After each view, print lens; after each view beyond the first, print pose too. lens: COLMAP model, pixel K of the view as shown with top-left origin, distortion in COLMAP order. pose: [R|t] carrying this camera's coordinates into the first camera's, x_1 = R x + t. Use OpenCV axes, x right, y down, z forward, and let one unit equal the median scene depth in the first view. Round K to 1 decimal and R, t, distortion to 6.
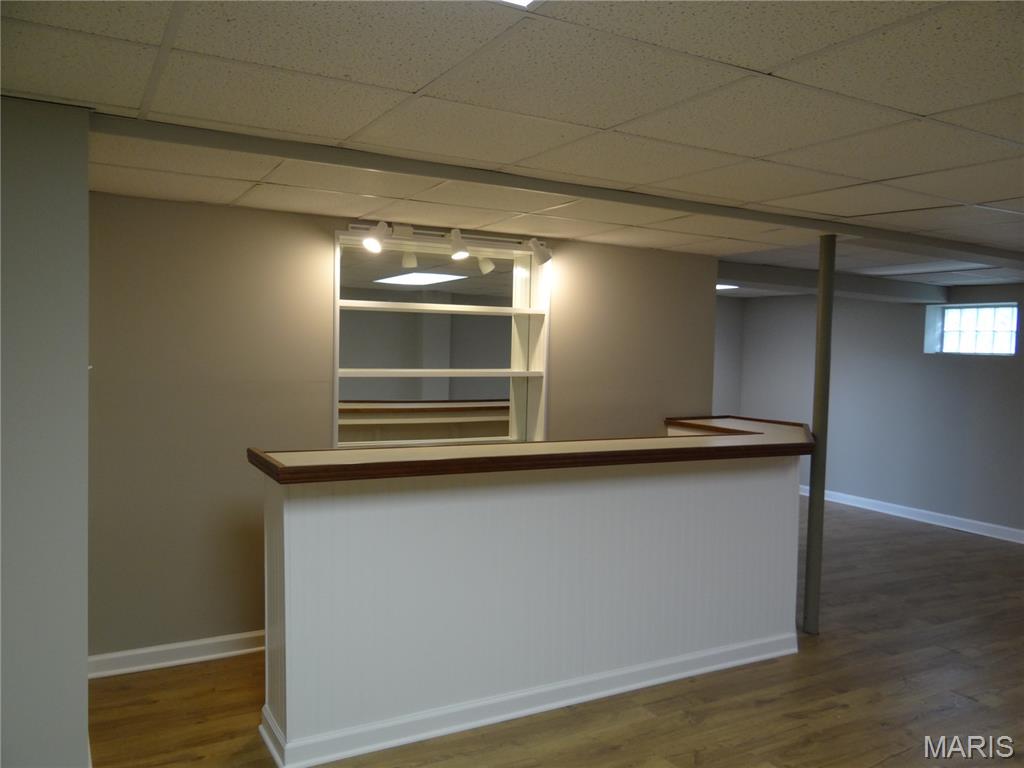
lens RADIAL K [[809.1, 0, 511.3], [0, 809.1, 381.0], [0, 0, 1]] dist [0.008104, -0.009702]
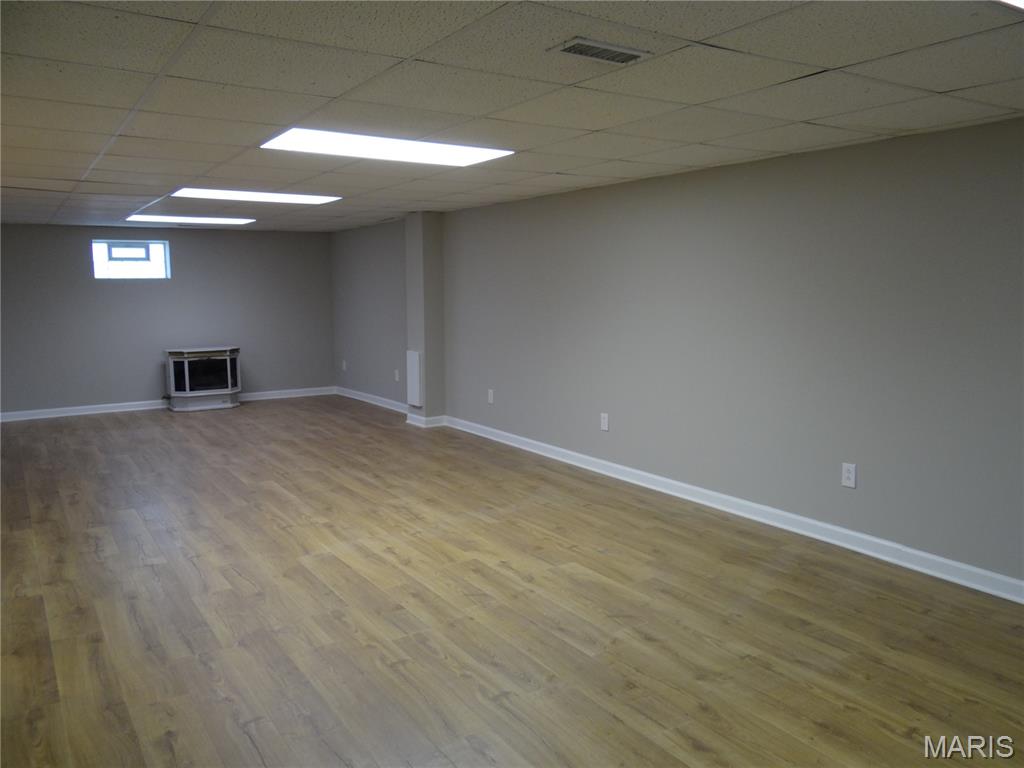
lens RADIAL K [[809.1, 0, 511.8], [0, 809.1, 384.2], [0, 0, 1]] dist [0.008104, -0.009702]
pose [[-0.062648, -0.147032, 0.987146, -1.077837], [0.057557, 0.986910, 0.150650, -0.016837], [-0.996375, 0.066255, -0.053365, 0.155780]]
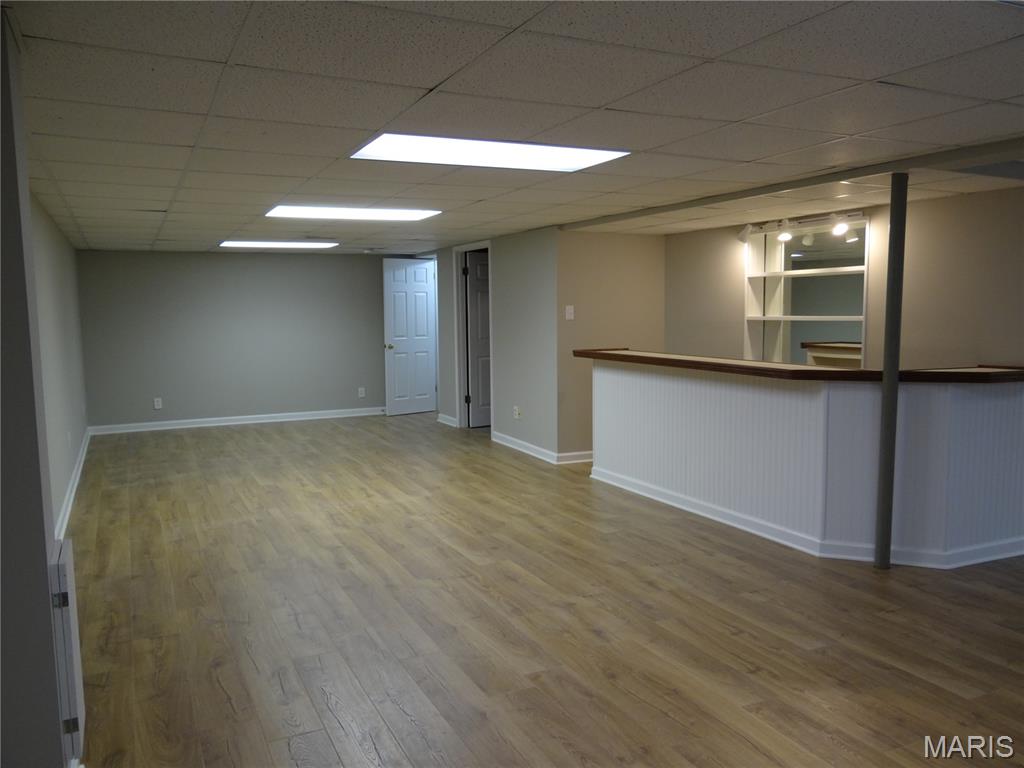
lens RADIAL K [[809.1, 0, 513.9], [0, 809.1, 379.2], [0, 0, 1]] dist [0.008104, -0.009702]
pose [[-0.054618, 0.062132, -0.996572, 1.516807], [-0.039713, 0.997137, 0.064344, 0.028593], [0.997717, 0.043091, -0.051994, 0.627331]]
